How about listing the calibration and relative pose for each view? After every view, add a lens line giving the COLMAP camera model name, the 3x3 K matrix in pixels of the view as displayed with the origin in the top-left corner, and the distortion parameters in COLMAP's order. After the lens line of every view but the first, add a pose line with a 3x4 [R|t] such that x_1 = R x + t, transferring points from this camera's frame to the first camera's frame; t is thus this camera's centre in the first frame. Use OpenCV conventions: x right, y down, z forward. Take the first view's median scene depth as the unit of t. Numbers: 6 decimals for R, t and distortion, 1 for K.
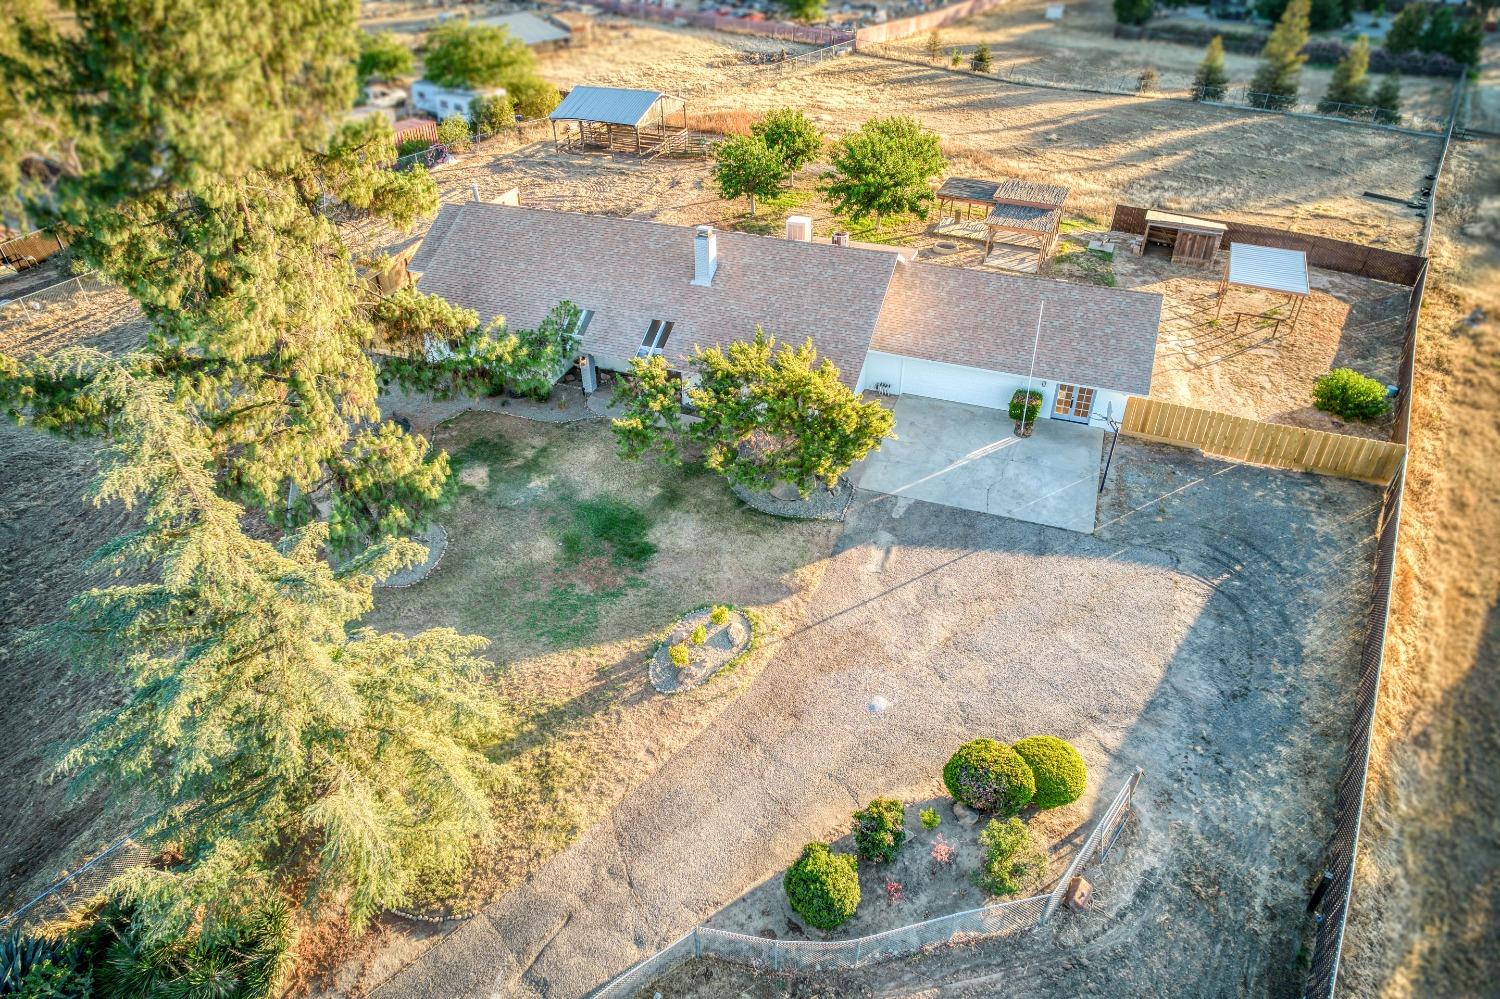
lens RADIAL K [[999.3, 0, 743.9], [0, 999.3, 489.0], [0, 0, 1]] dist [-0.090376, 0.102429]
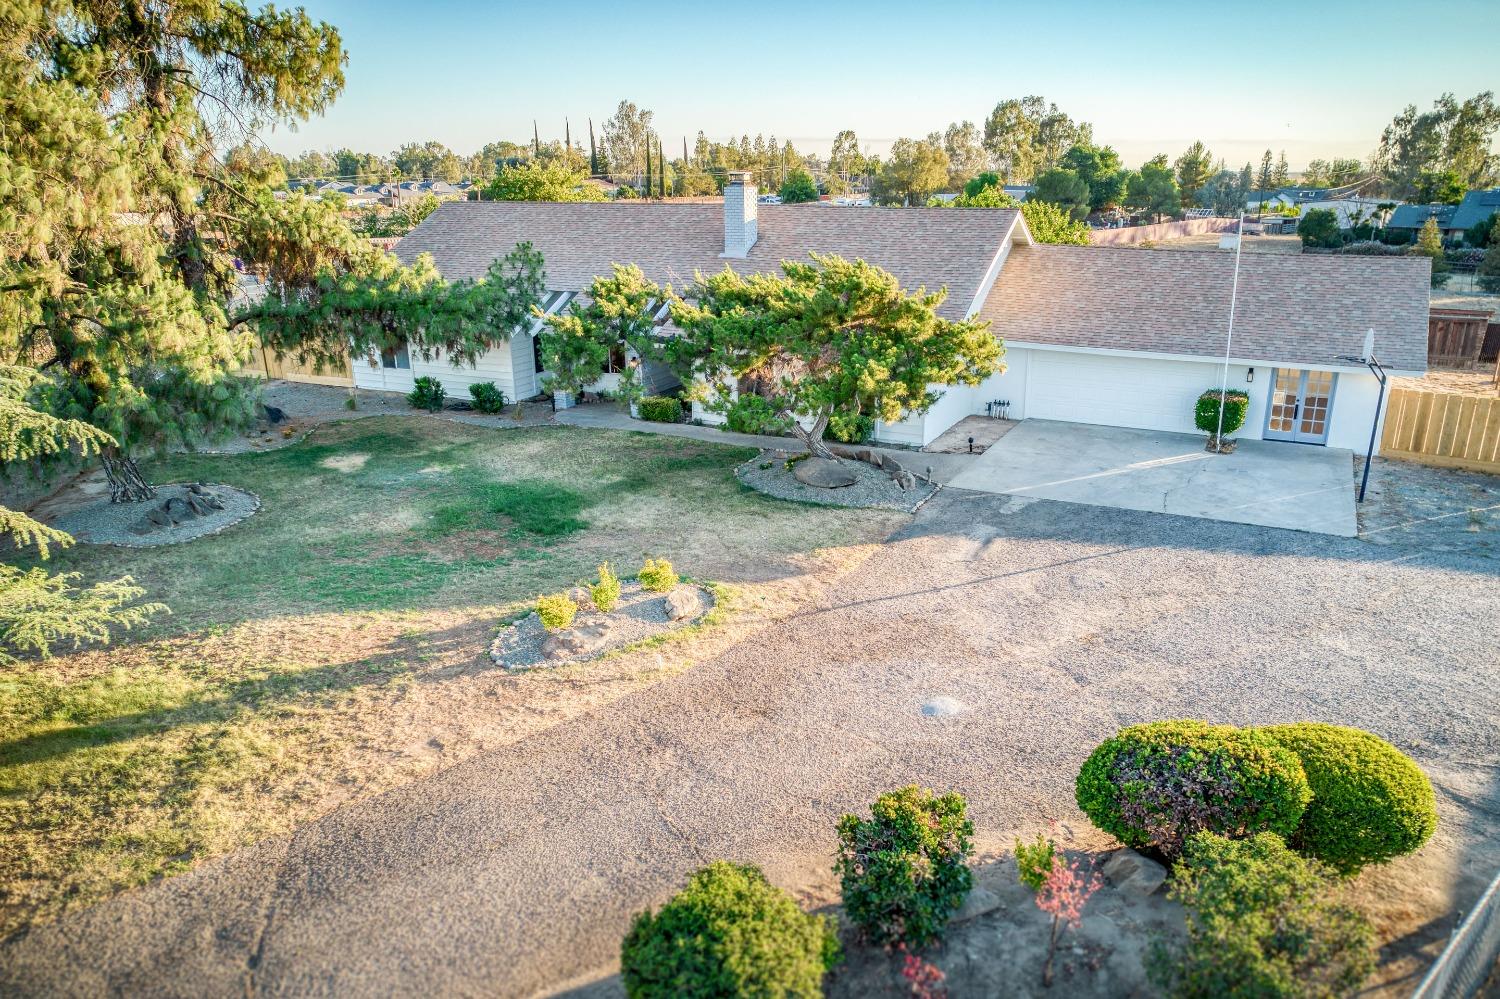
lens RADIAL K [[1171.6, 0, 782.9], [0, 1171.6, 500.9], [0, 0, 1]] dist [-0.076844, 0.063948]
pose [[0.996284, 0.032254, -0.079865, 0.086483], [-0.052209, 0.963620, -0.262129, 0.234404], [0.068505, 0.265324, 0.961722, 0.372485]]
